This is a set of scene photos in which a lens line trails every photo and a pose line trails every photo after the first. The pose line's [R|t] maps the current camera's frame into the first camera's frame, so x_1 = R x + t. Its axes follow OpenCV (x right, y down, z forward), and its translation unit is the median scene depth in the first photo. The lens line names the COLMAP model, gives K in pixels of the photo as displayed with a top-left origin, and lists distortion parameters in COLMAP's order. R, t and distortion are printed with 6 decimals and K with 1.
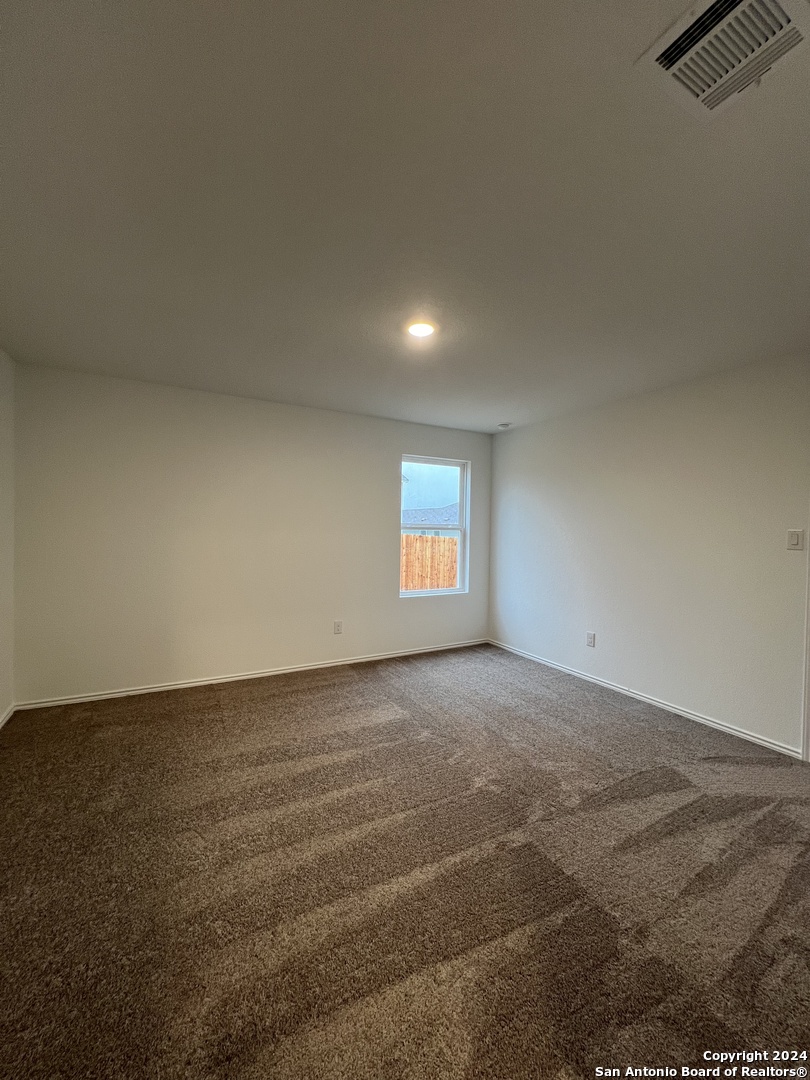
lens RADIAL K [[431.1, 0, 406.0], [0, 431.1, 535.2], [0, 0, 1]] dist [-0.000204, 0.000219]
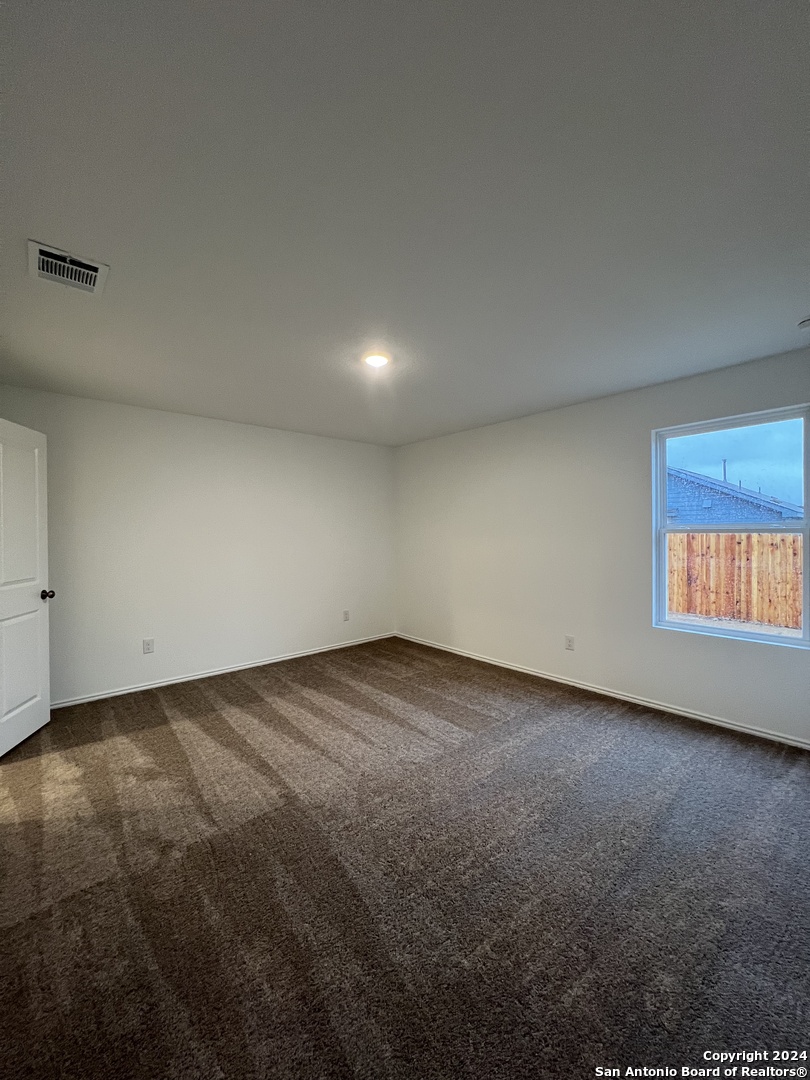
lens RADIAL K [[431.1, 0, 406.0], [0, 431.1, 535.2], [0, 0, 1]] dist [-0.000204, 0.000219]
pose [[0.212692, -0.013214, -0.977030, 0.750179], [-0.003866, 0.999889, -0.014365, 0.002139], [0.977112, 0.006833, 0.212618, 0.537035]]
